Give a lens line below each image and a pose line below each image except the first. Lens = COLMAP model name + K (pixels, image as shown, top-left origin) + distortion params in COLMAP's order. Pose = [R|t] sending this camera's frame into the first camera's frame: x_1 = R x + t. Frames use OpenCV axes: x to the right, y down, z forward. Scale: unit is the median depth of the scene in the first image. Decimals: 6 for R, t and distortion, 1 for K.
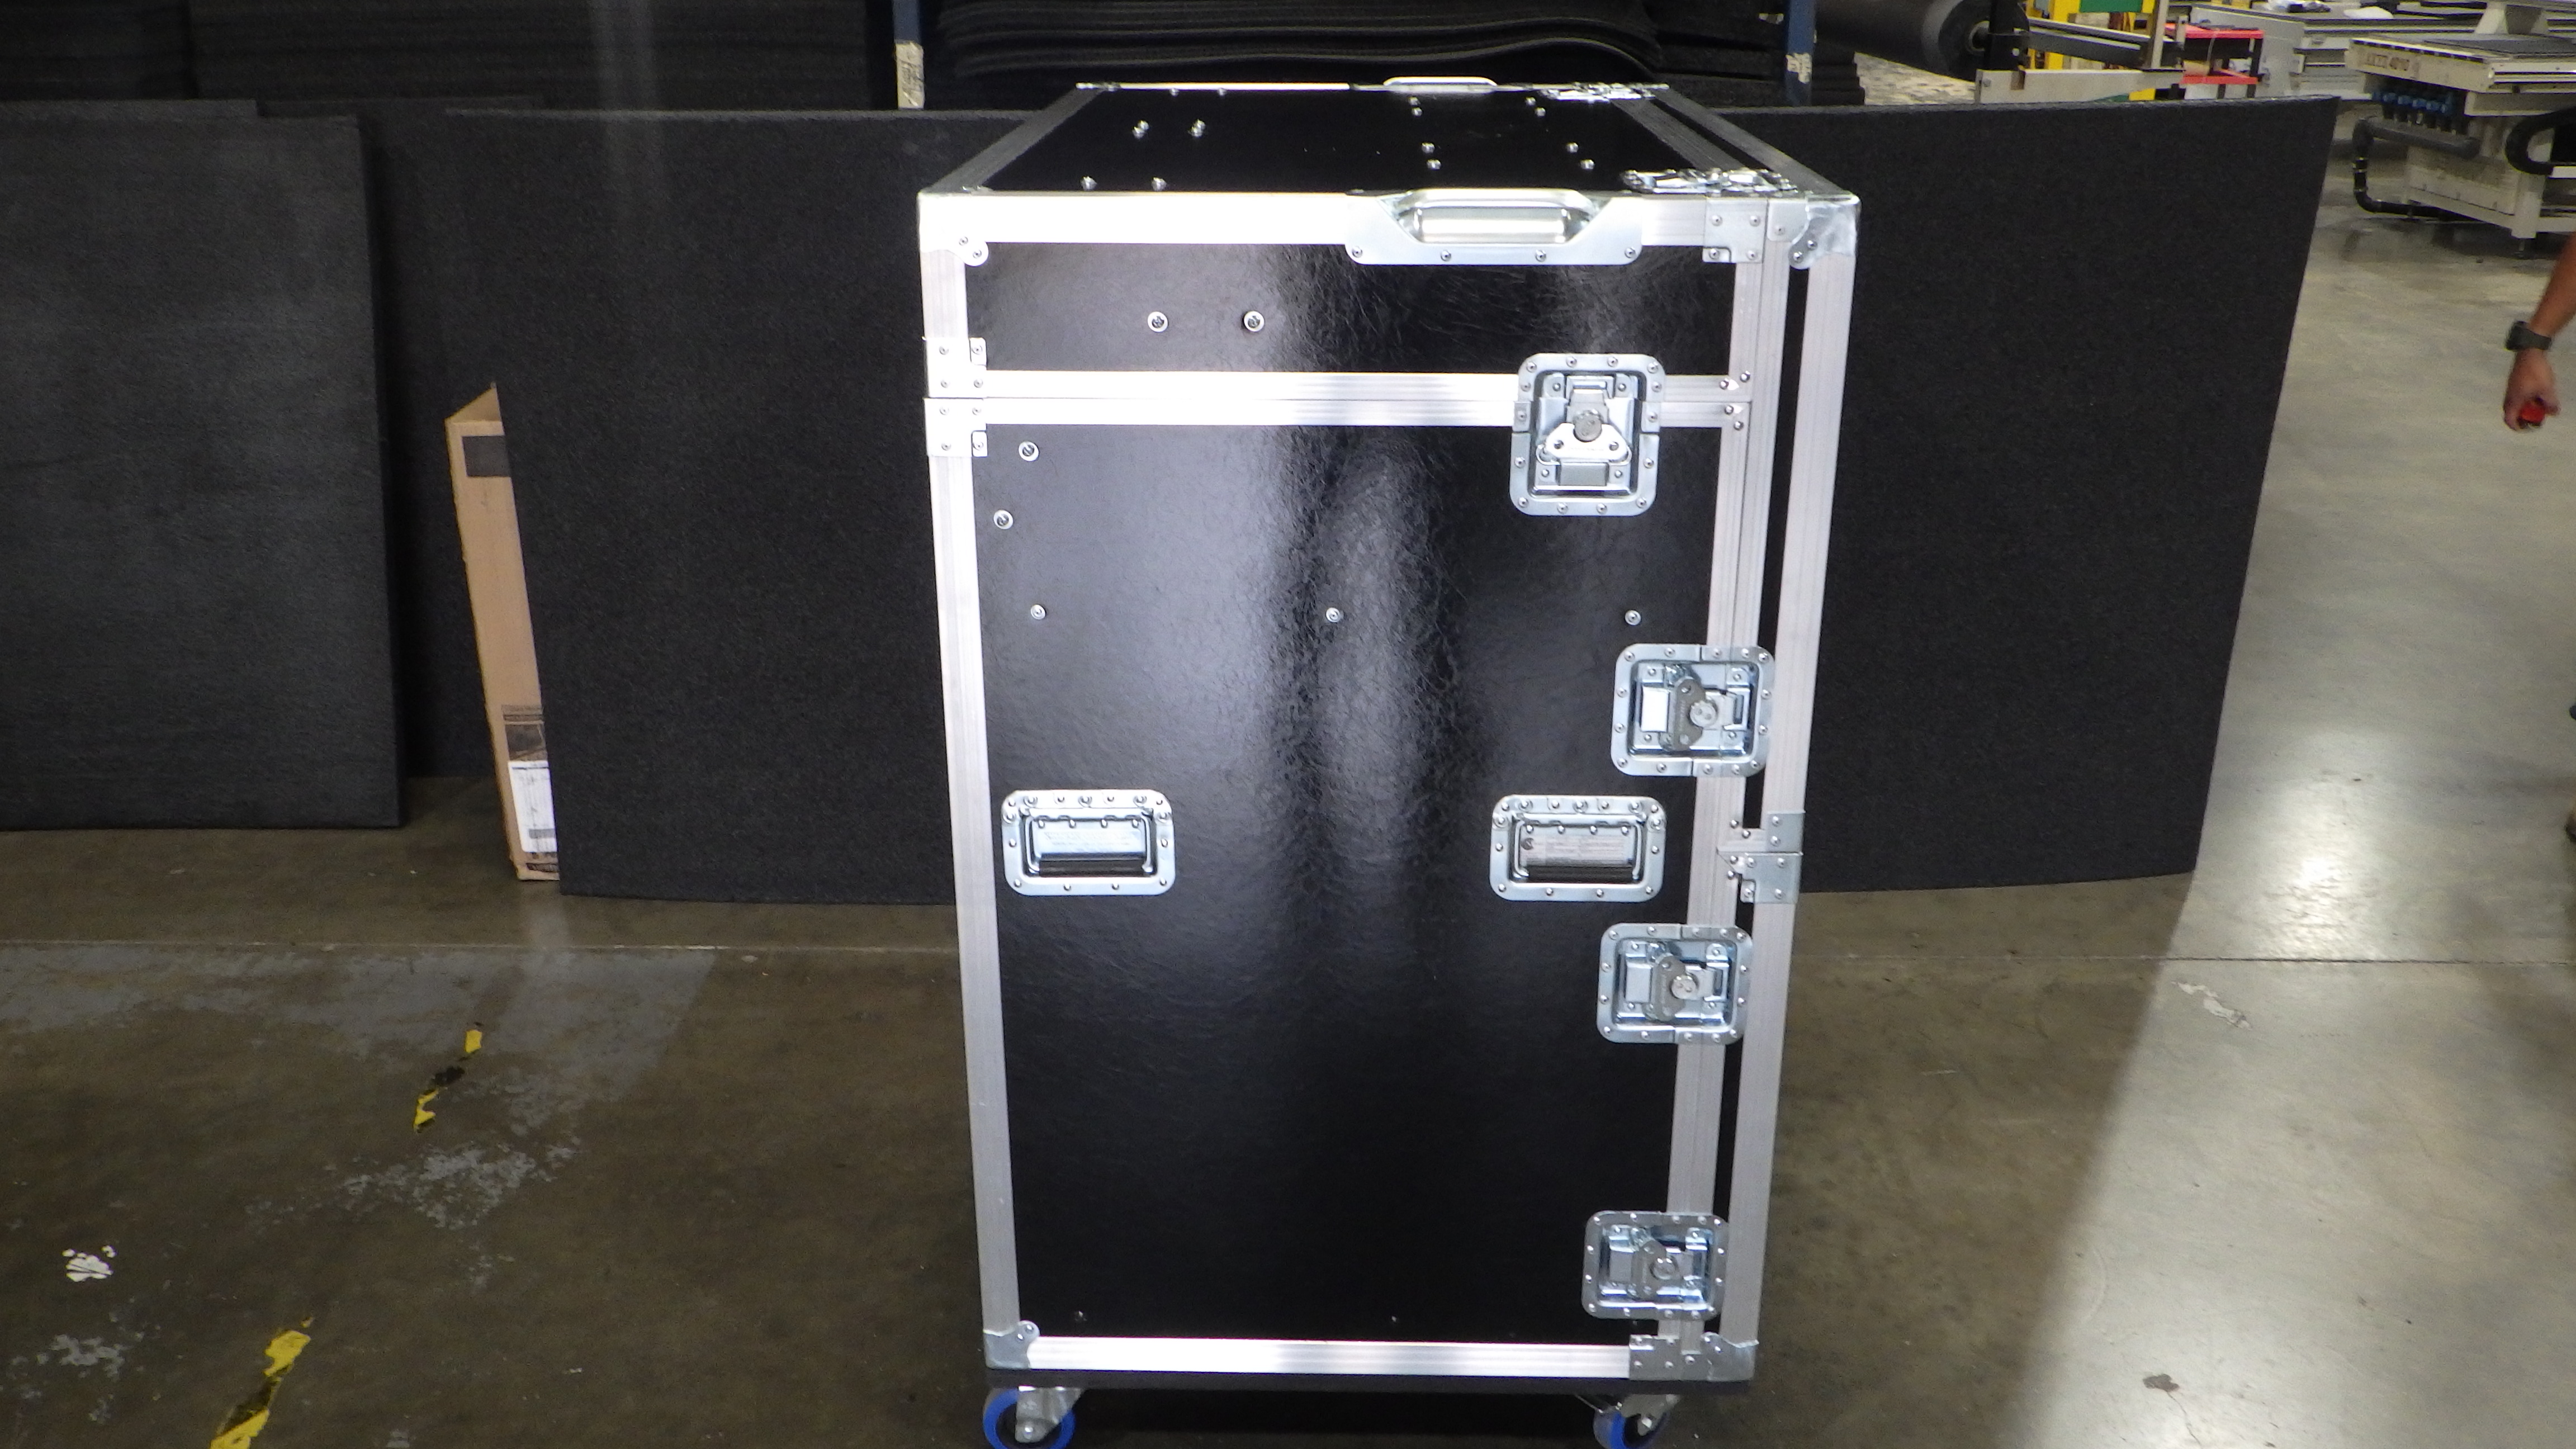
lens RADIAL K [[2116.8, 0, 1286.4], [0, 2116.8, 687.7], [0, 0, 1]] dist [-0.000290, 0.001320]
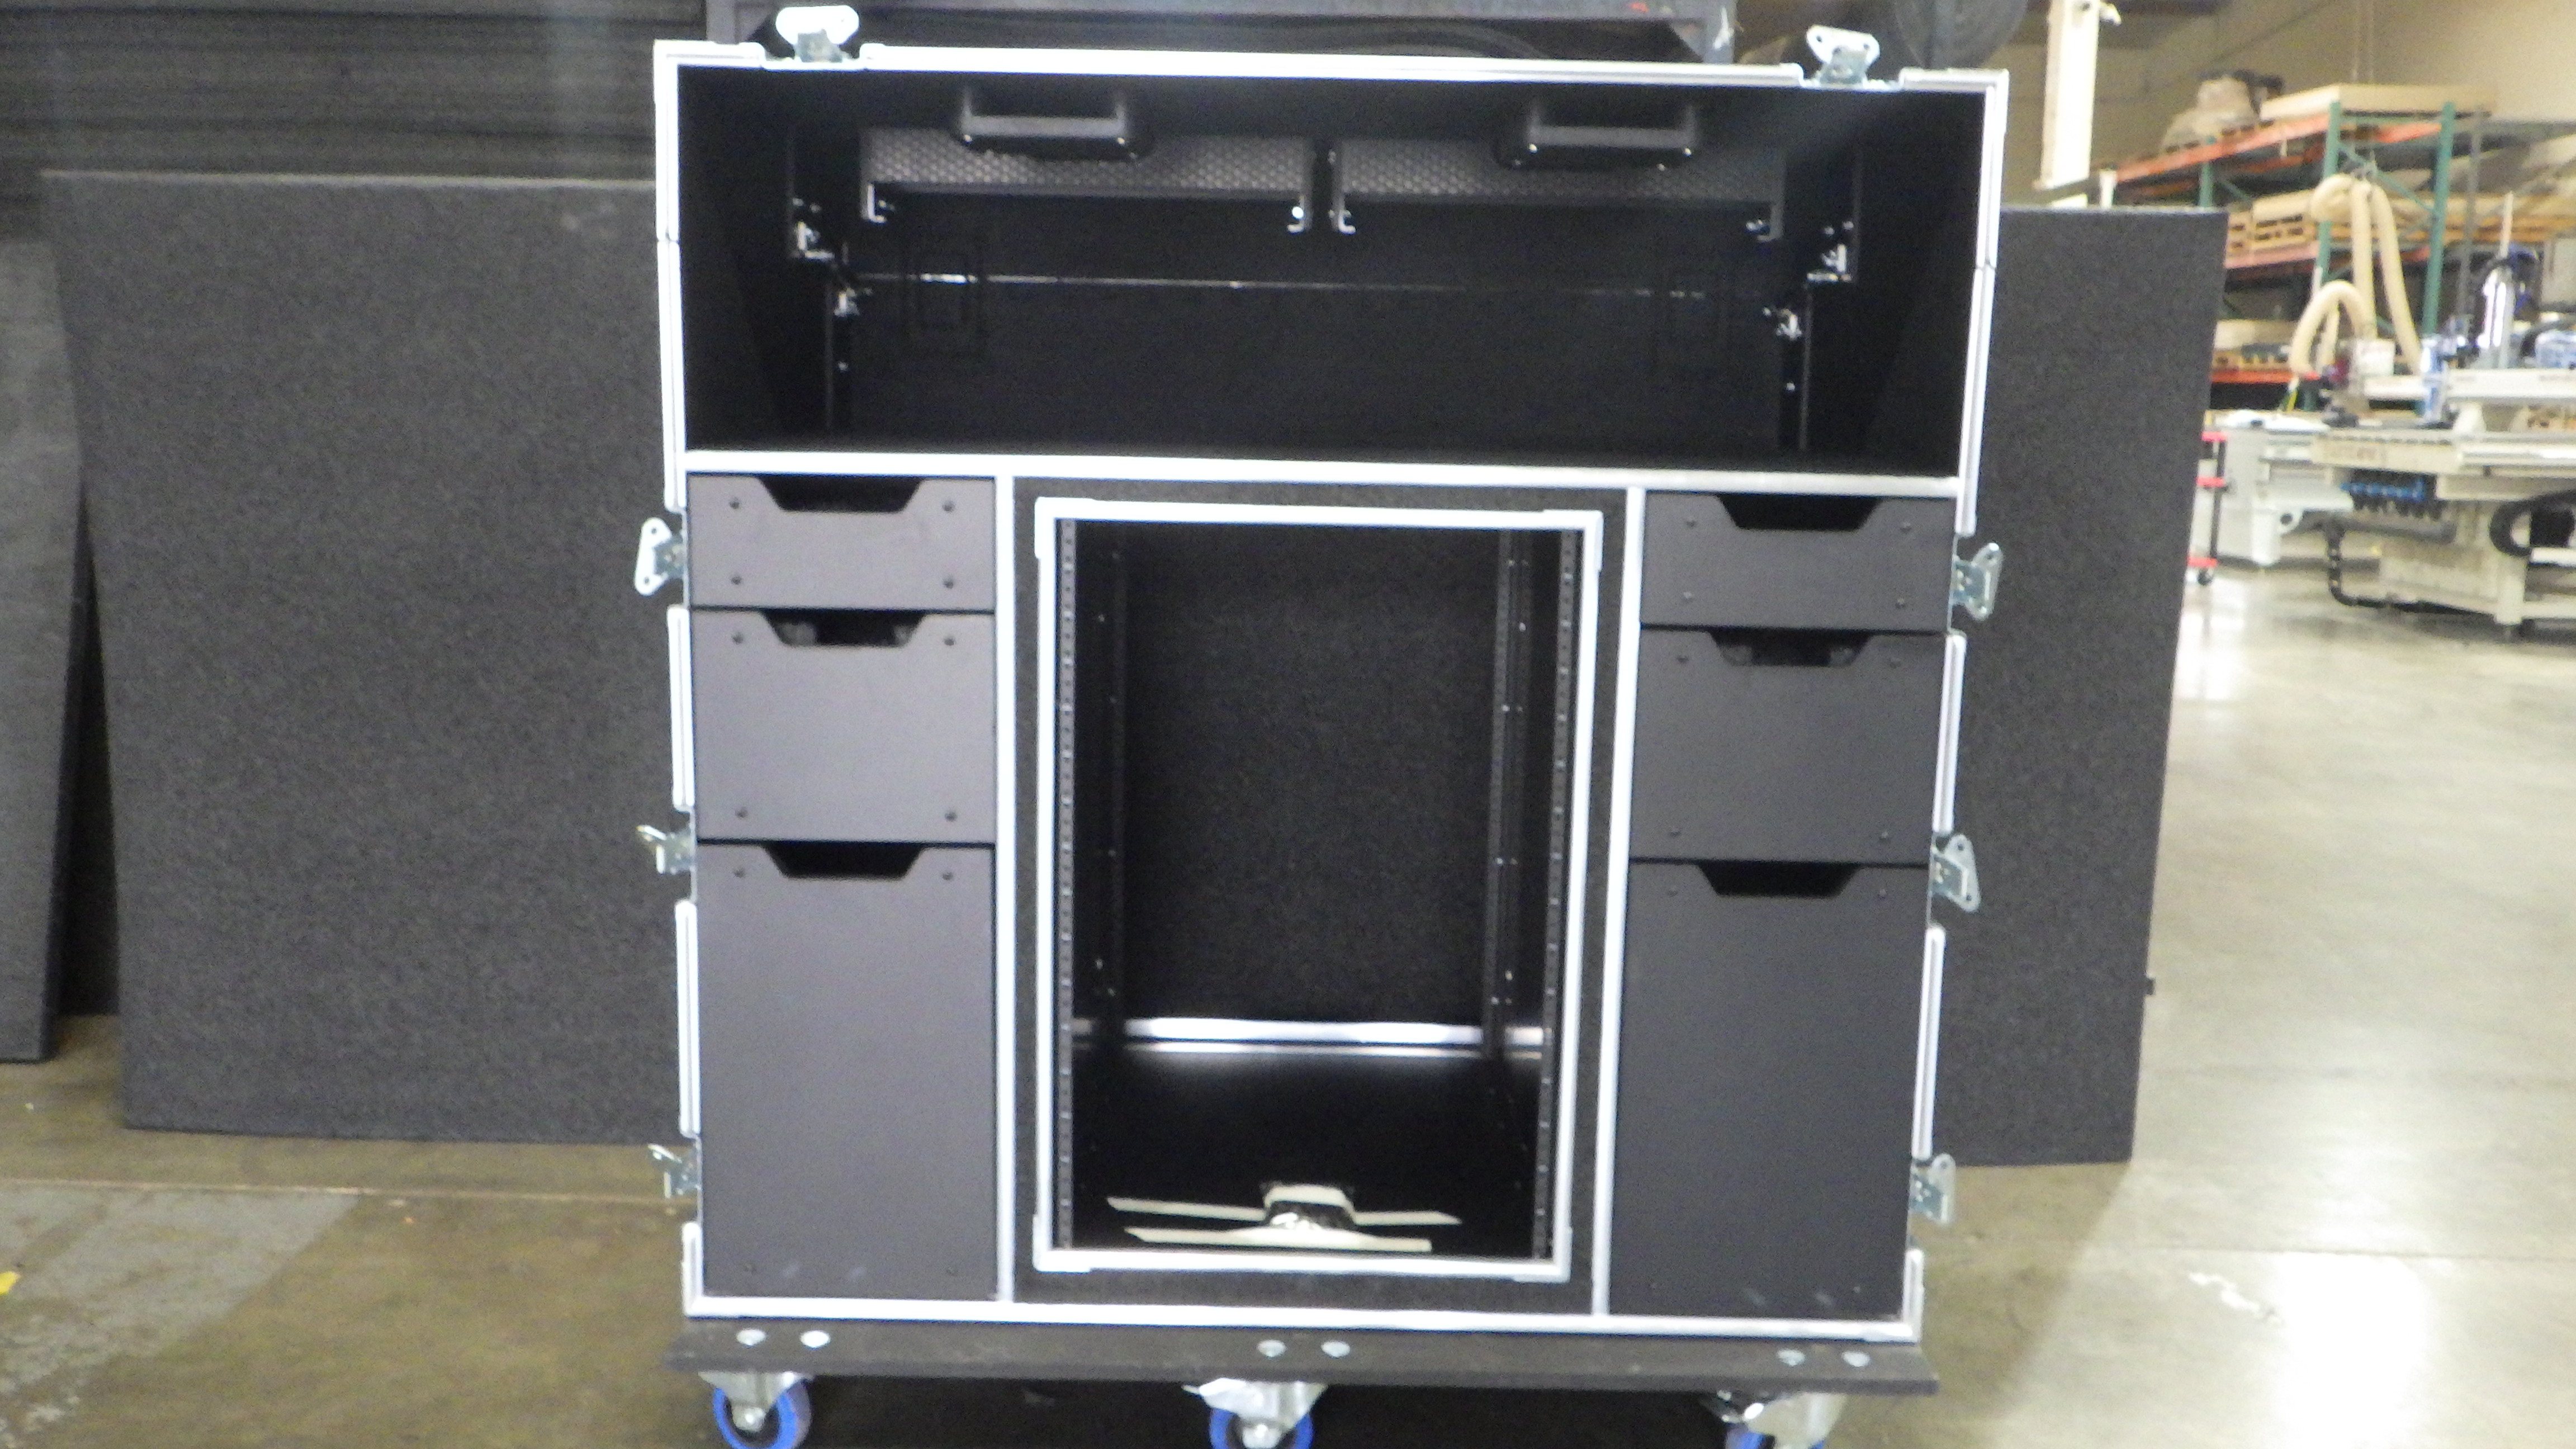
lens RADIAL K [[2116.8, 0, 1306.4], [0, 2116.8, 723.1], [0, 0, 1]] dist [-0.000290, 0.001320]
pose [[0.999656, 0.024491, 0.009374, 0.070567], [-0.022200, 0.980634, -0.194589, 0.097356], [-0.013958, 0.194314, 0.980840, 0.178927]]
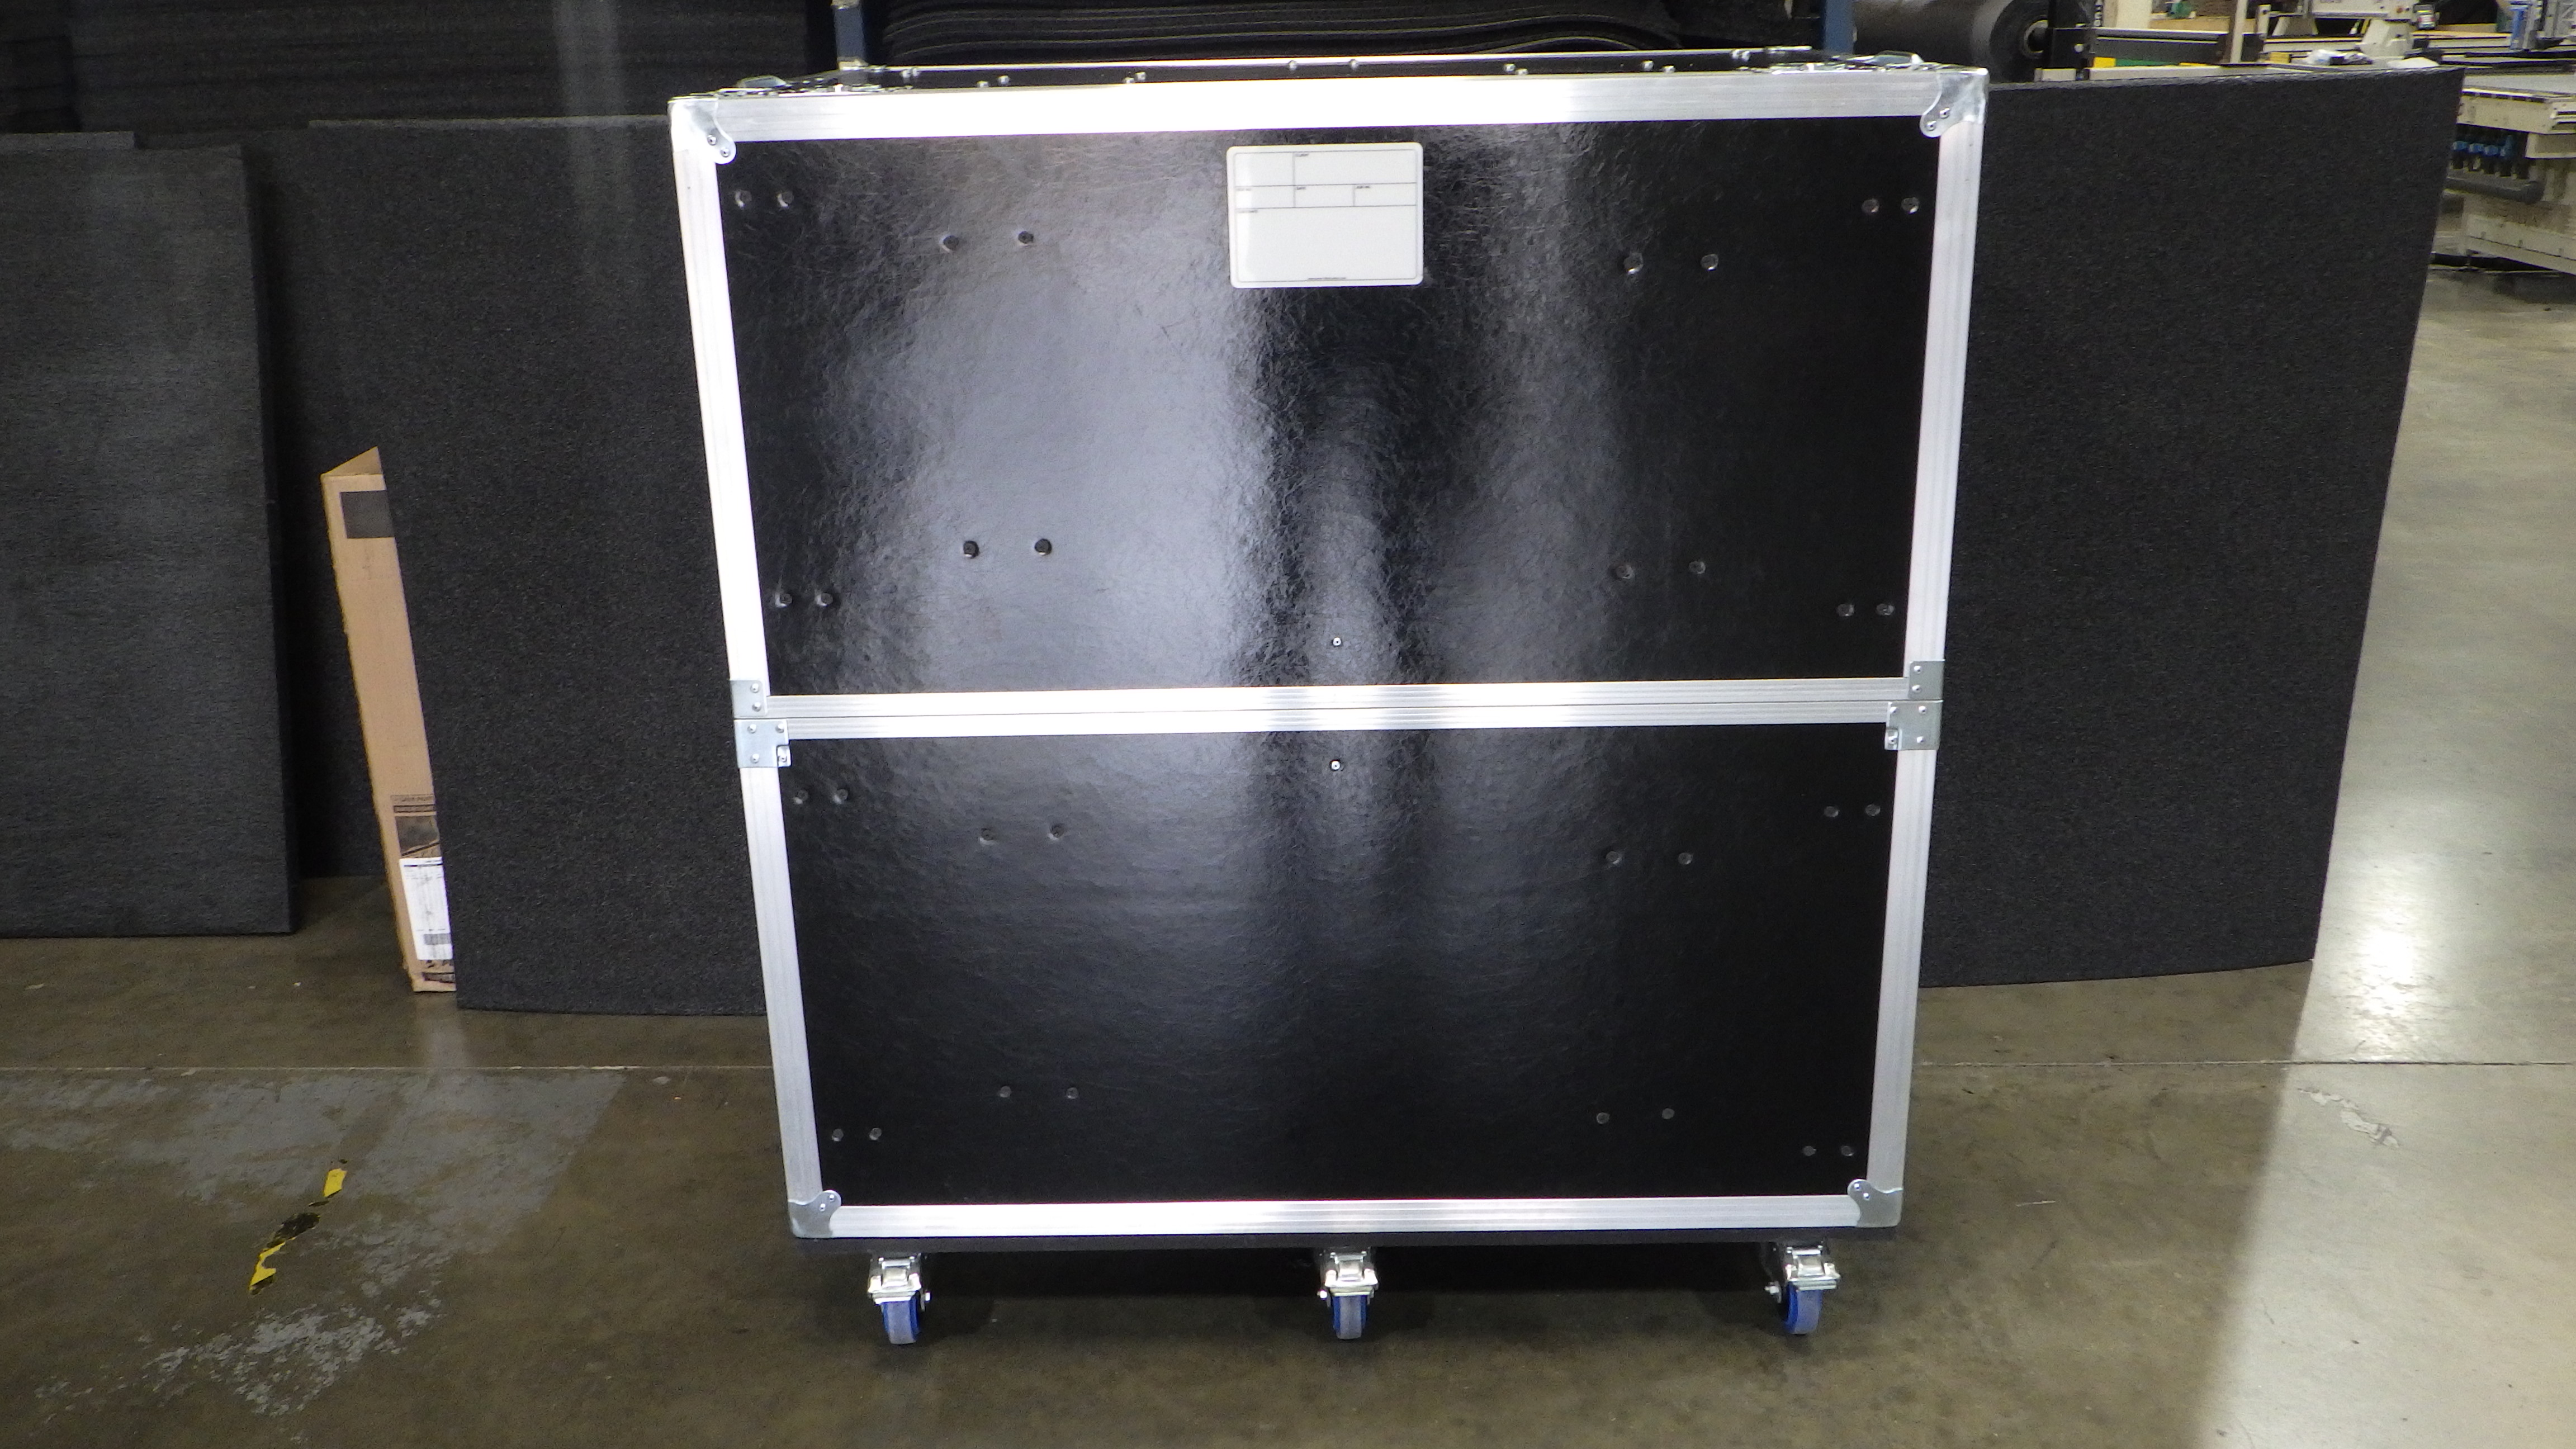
lens RADIAL K [[2116.8, 0, 1287.1], [0, 2116.8, 690.5], [0, 0, 1]] dist [-0.000290, 0.001320]
pose [[0.999787, -0.013652, -0.015510, 0.020867], [0.013013, 0.999092, -0.040578, 0.005643], [0.016050, 0.040368, 0.999056, 0.121774]]
